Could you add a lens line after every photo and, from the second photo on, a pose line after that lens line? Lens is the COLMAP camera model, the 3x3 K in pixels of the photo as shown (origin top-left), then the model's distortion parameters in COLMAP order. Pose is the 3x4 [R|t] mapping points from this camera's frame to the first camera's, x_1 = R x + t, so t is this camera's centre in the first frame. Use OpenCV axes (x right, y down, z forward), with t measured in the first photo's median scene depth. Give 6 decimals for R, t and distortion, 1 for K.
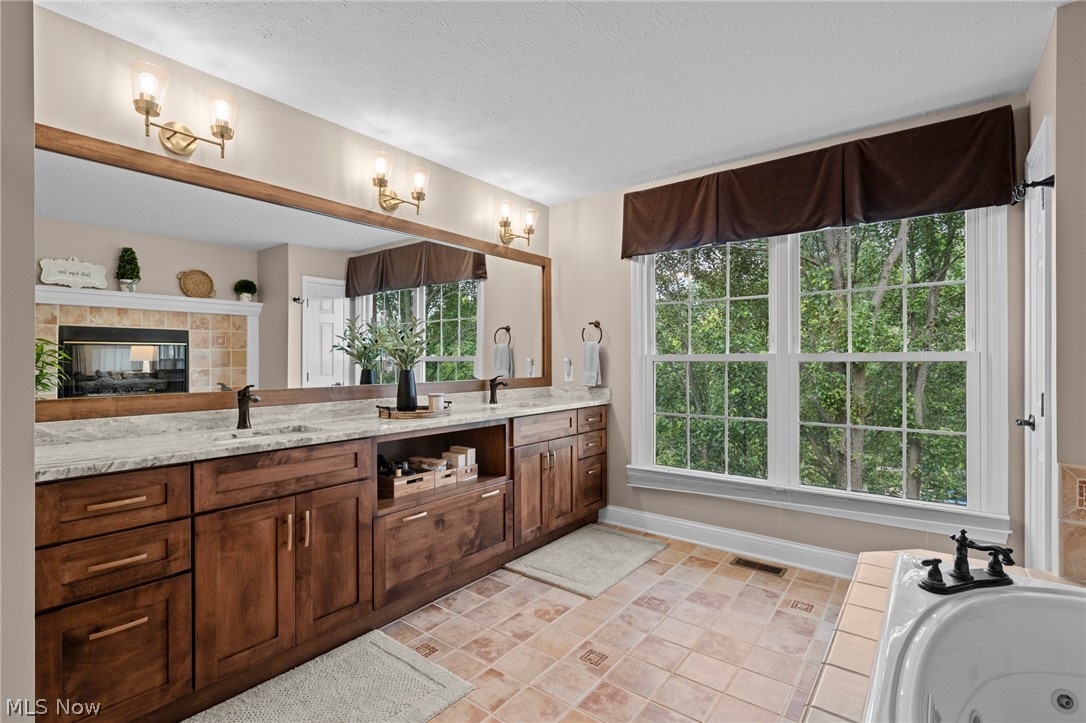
lens RADIAL K [[505.6, 0, 541.7], [0, 505.6, 361.9], [0, 0, 1]] dist [0.002158, -0.001706]
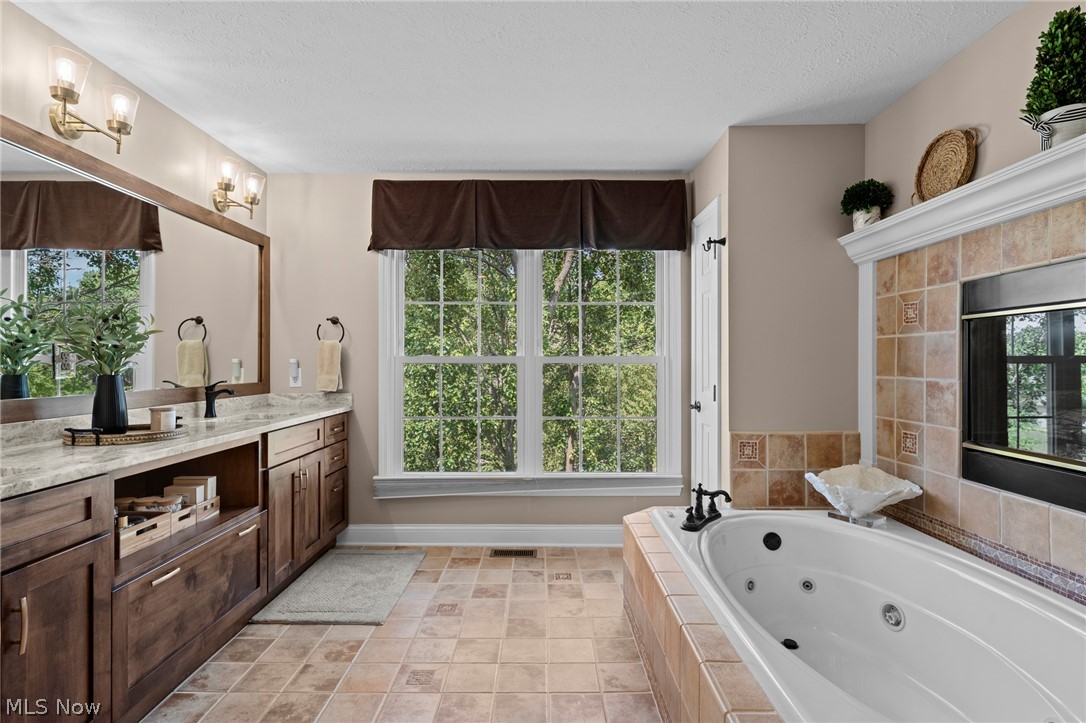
lens RADIAL K [[547.4, 0, 543.8], [0, 547.4, 361.3], [0, 0, 1]] dist [0.000227, -0.000982]
pose [[0.789123, 0.003654, 0.614225, -0.255773], [-0.000239, 0.999984, -0.005642, 0.002001], [-0.614236, 0.004306, 0.789111, 0.040434]]
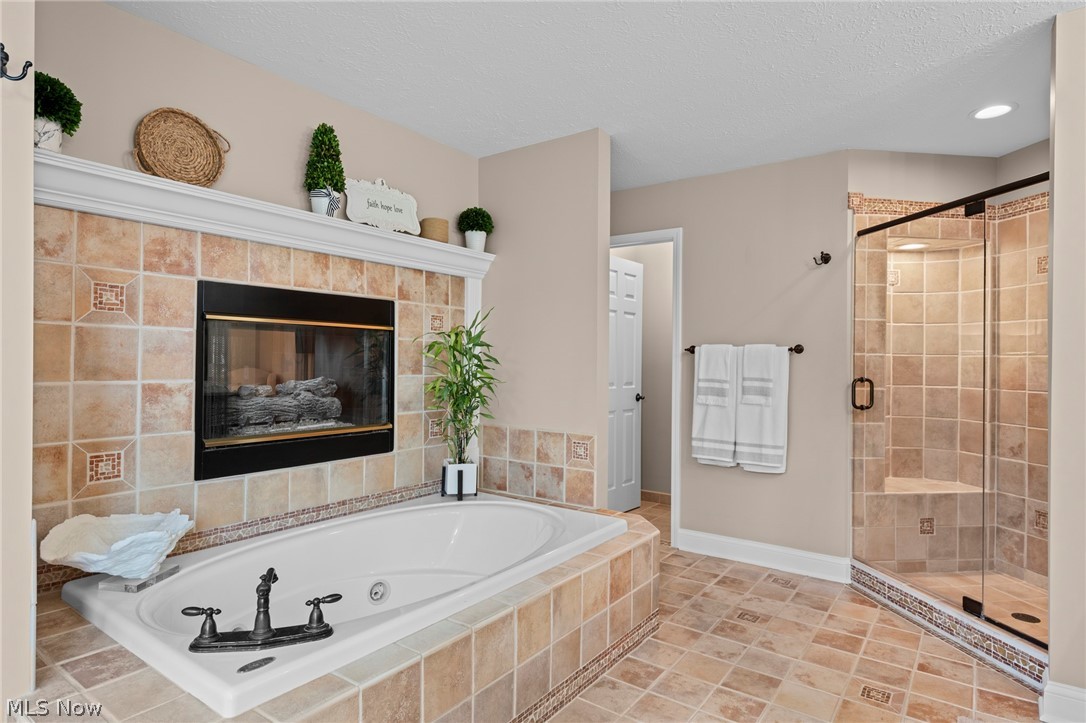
lens RADIAL K [[614.3, 0, 537.1], [0, 614.3, 358.9], [0, 0, 1]] dist [-0.002243, 0.000055]
pose [[-0.999161, -0.008756, -0.040003, 0.423324], [-0.008711, 0.999961, -0.001320, -0.011696], [0.040013, -0.000970, -0.999199, 1.527000]]
